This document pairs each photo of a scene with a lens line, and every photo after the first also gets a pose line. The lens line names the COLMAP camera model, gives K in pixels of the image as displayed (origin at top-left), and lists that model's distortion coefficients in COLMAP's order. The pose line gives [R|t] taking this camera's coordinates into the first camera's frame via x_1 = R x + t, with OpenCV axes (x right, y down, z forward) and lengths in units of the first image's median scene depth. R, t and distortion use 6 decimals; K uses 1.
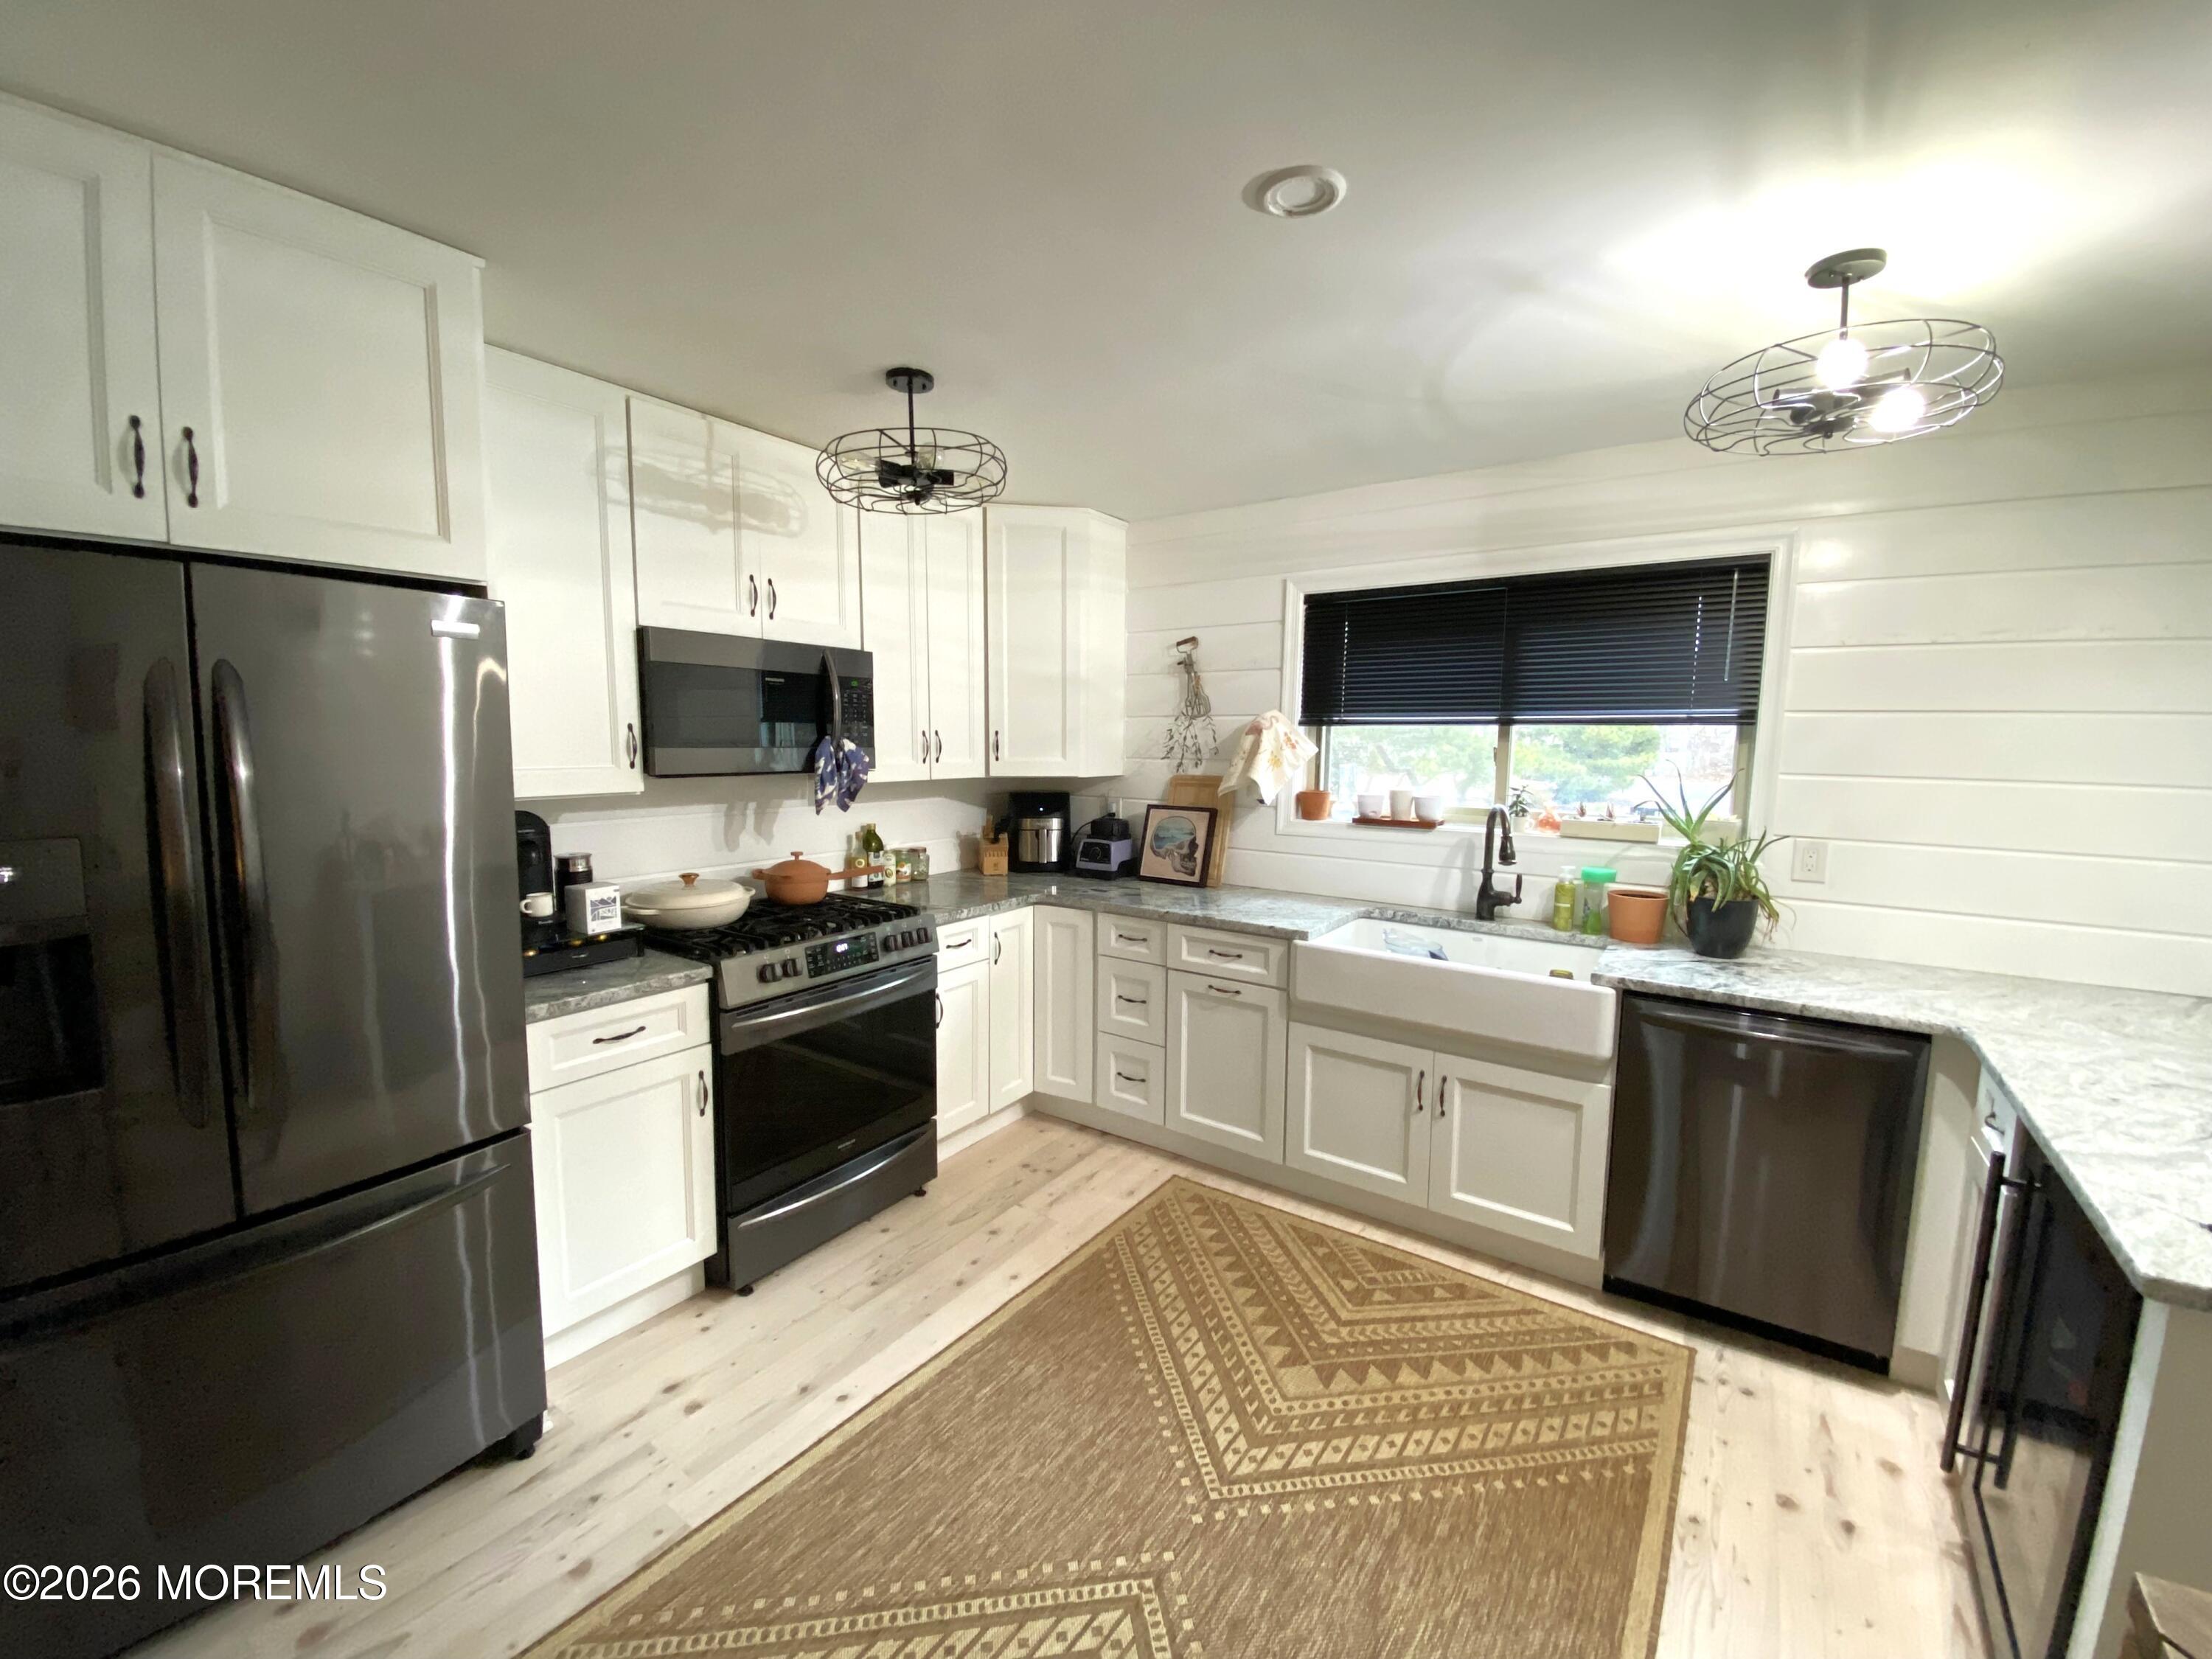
lens RADIAL K [[882.4, 0, 1106.0], [0, 882.4, 829.5], [0, 0, 1]] dist [0.028792, -0.025976]
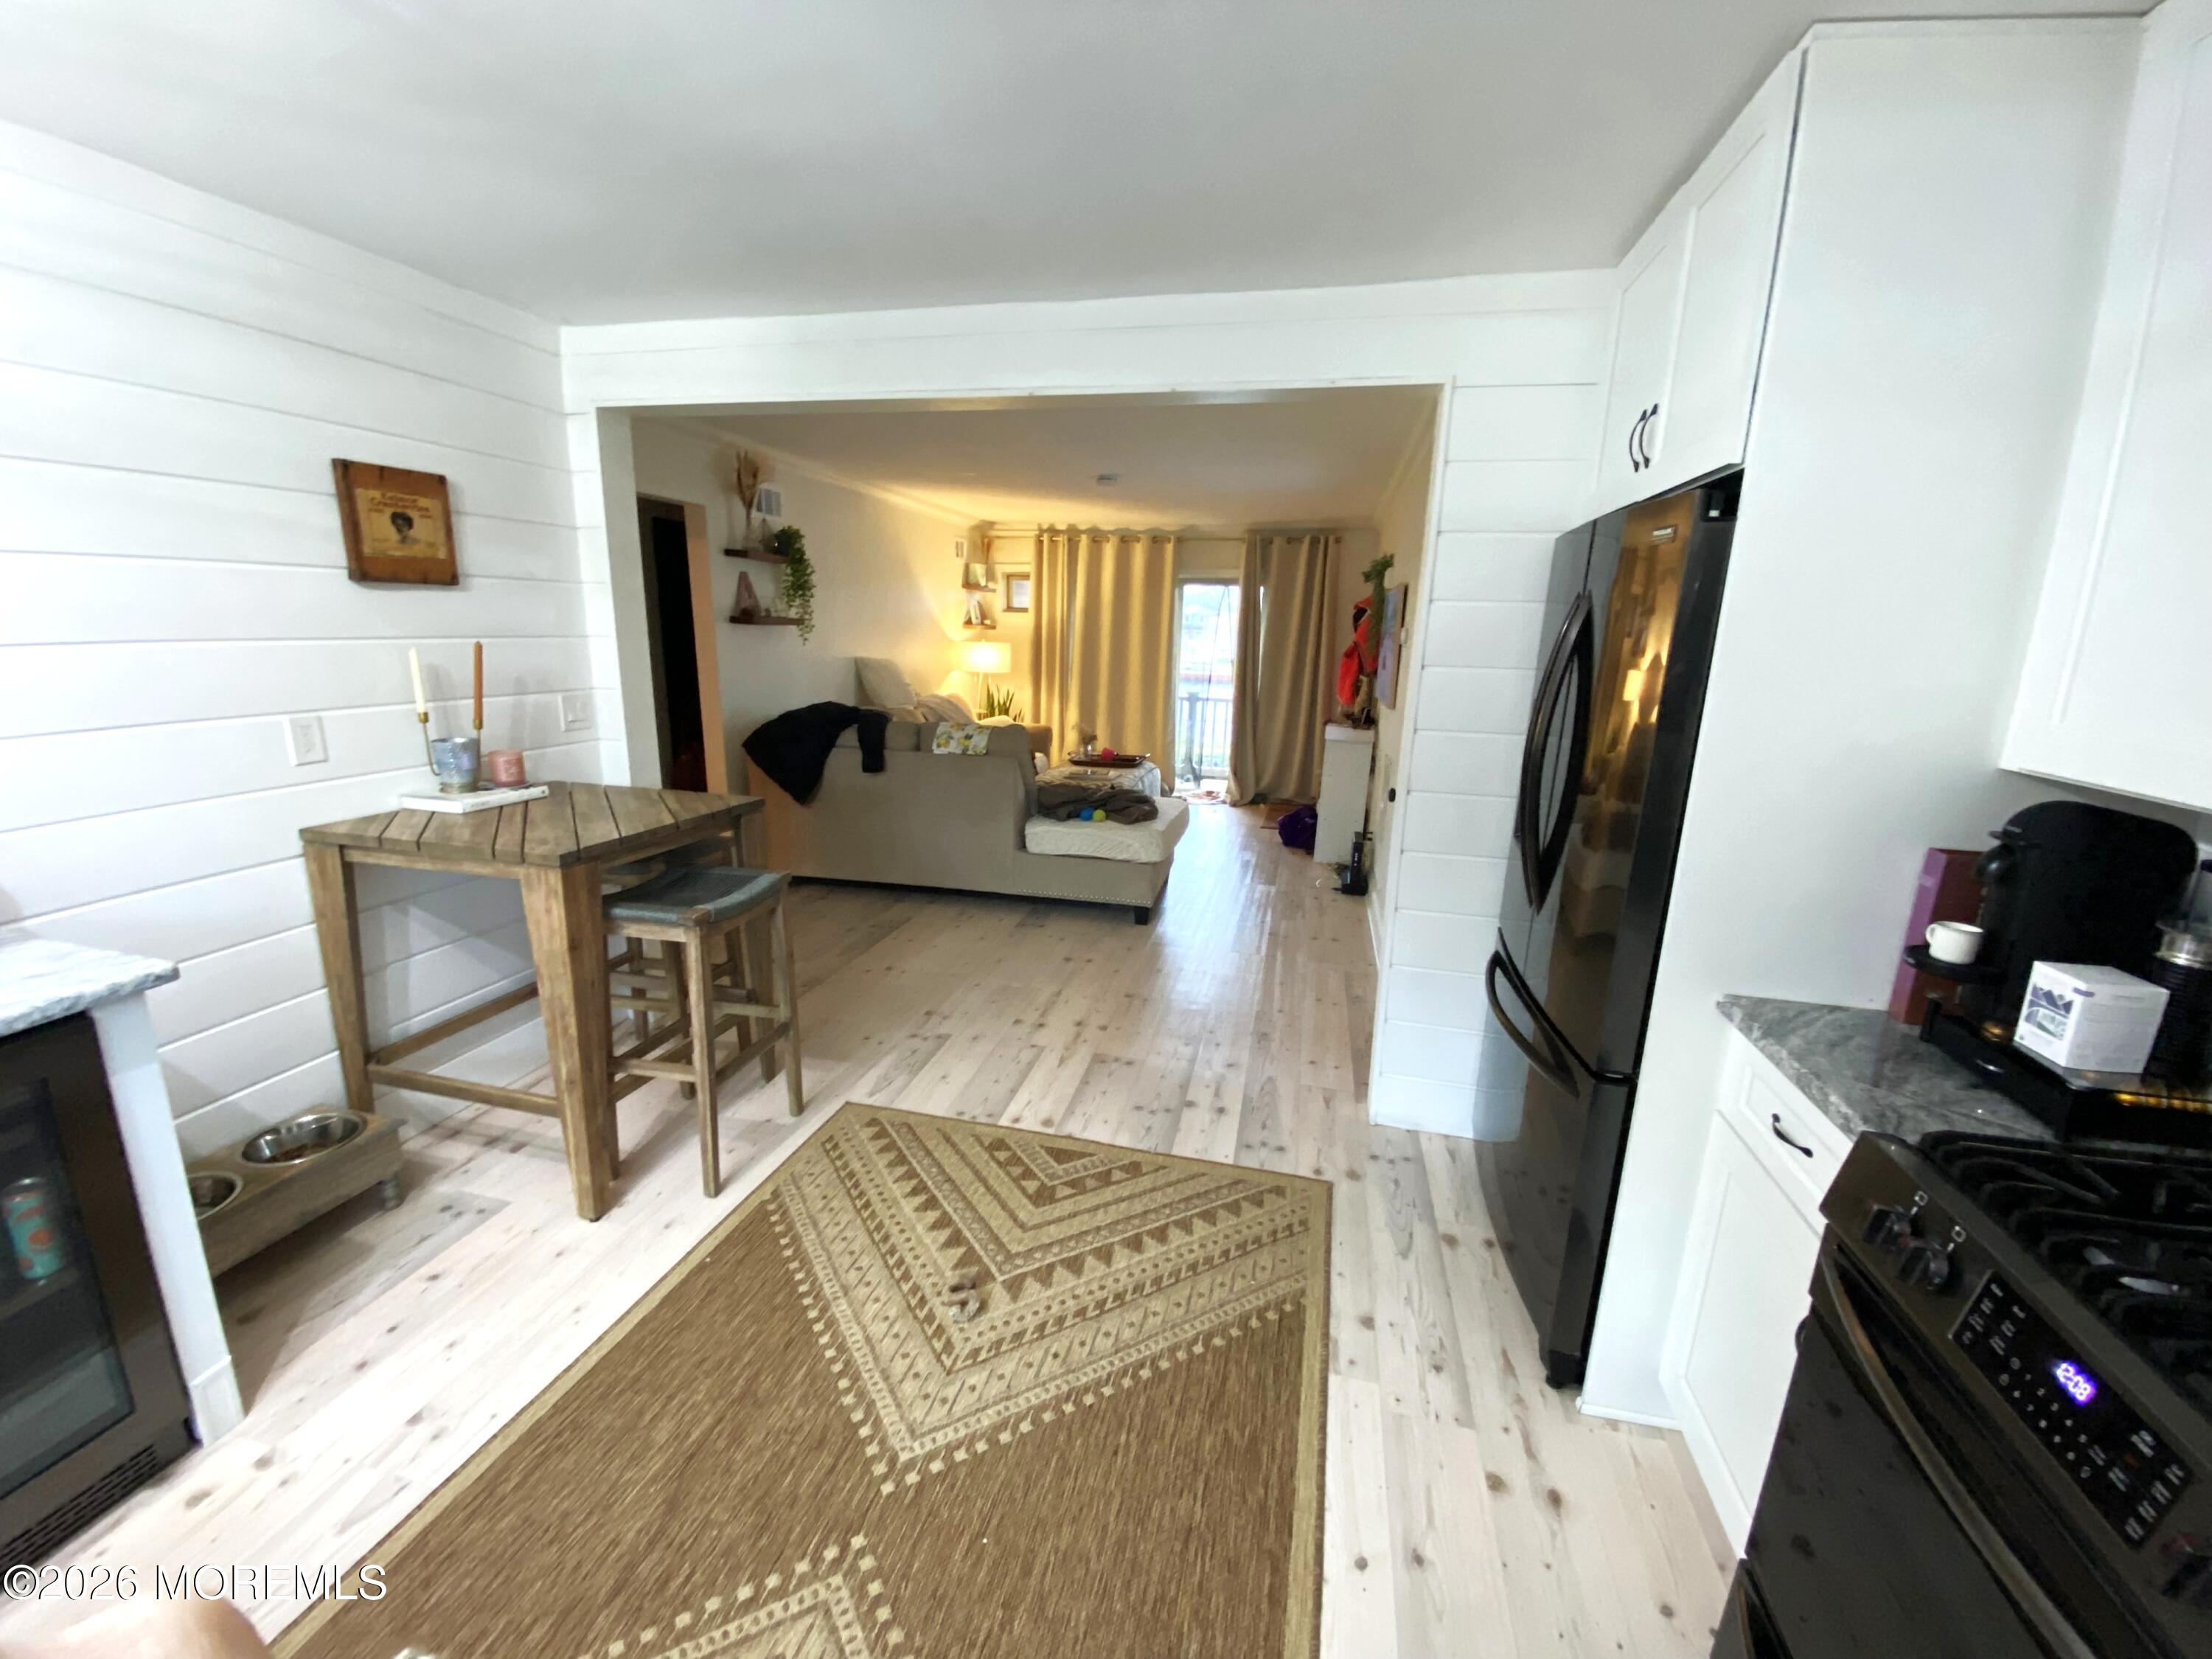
lens RADIAL K [[882.4, 0, 1106.0], [0, 882.4, 829.5], [0, 0, 1]] dist [0.028792, -0.025976]
pose [[-0.927405, 0.046183, -0.371197, 0.089015], [-0.078660, 0.946081, 0.314235, -0.090684], [0.365695, 0.320621, -0.873767, 0.860763]]
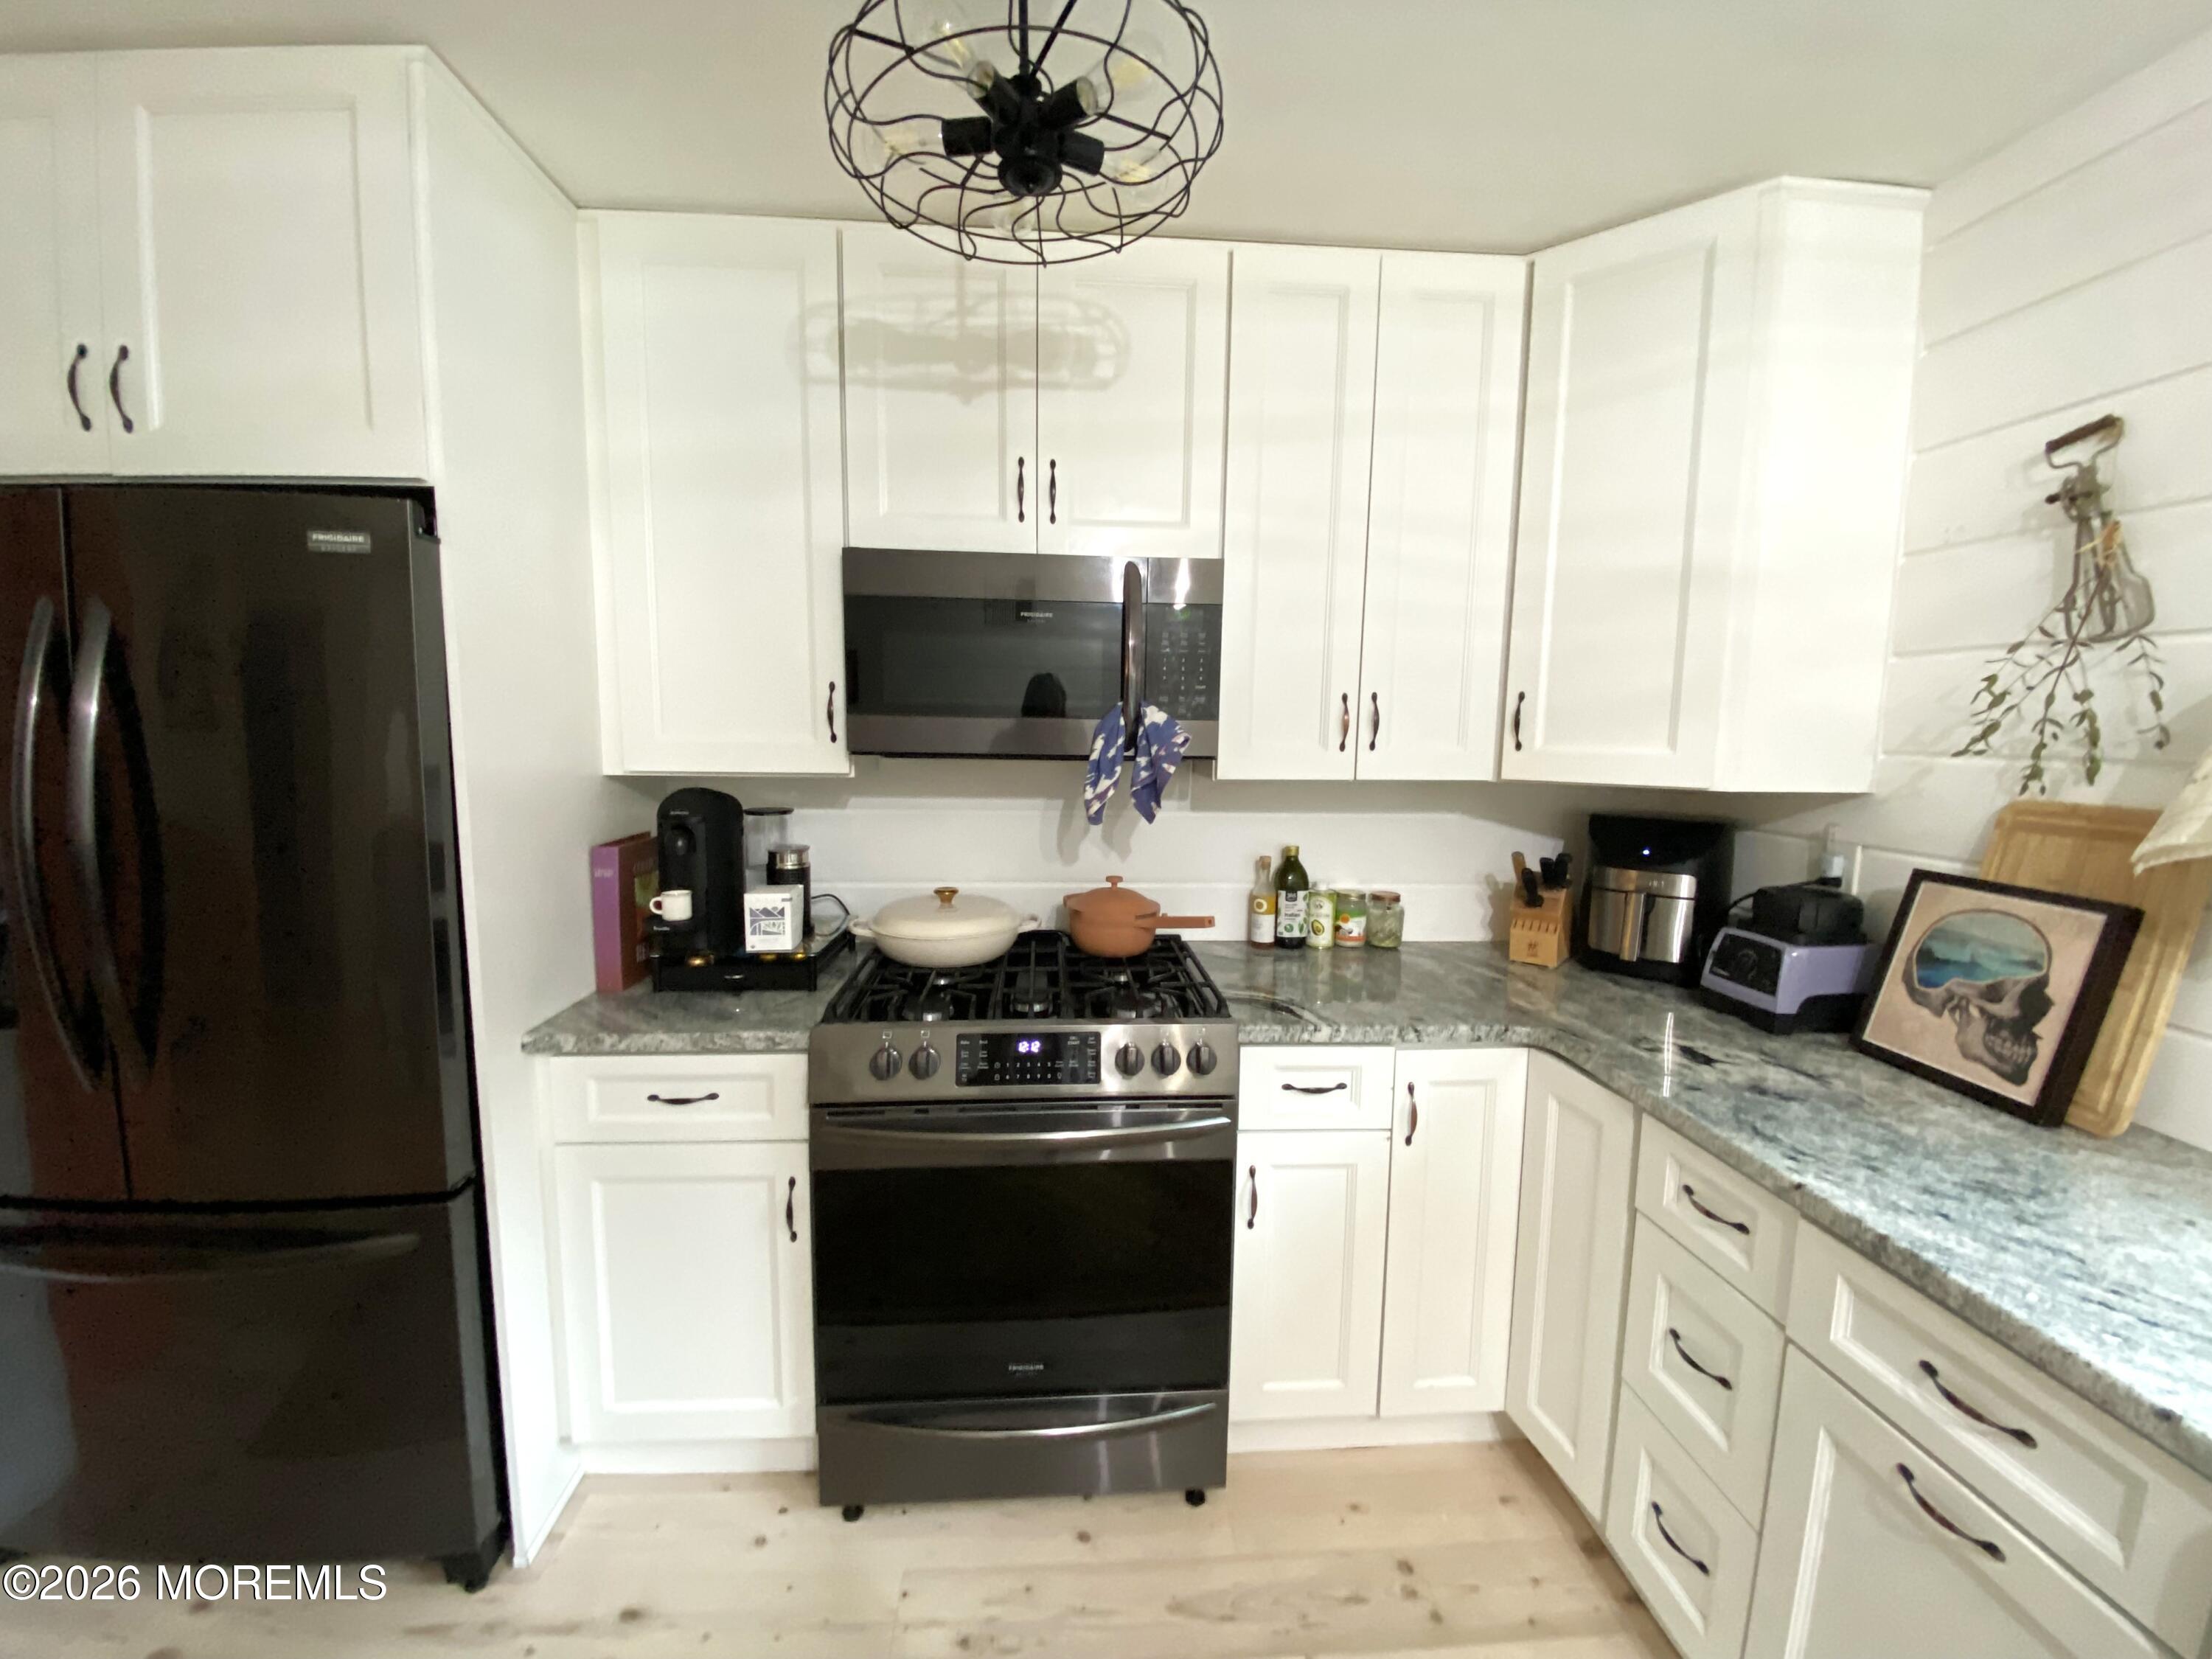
lens RADIAL K [[882.4, 0, 1106.0], [0, 882.4, 829.5], [0, 0, 1]] dist [0.028792, -0.025976]
pose [[0.623078, 0.088835, -0.777098, 0.148706], [-0.089867, 0.995080, 0.041699, -0.034527], [0.776979, 0.043854, 0.627997, 0.526379]]
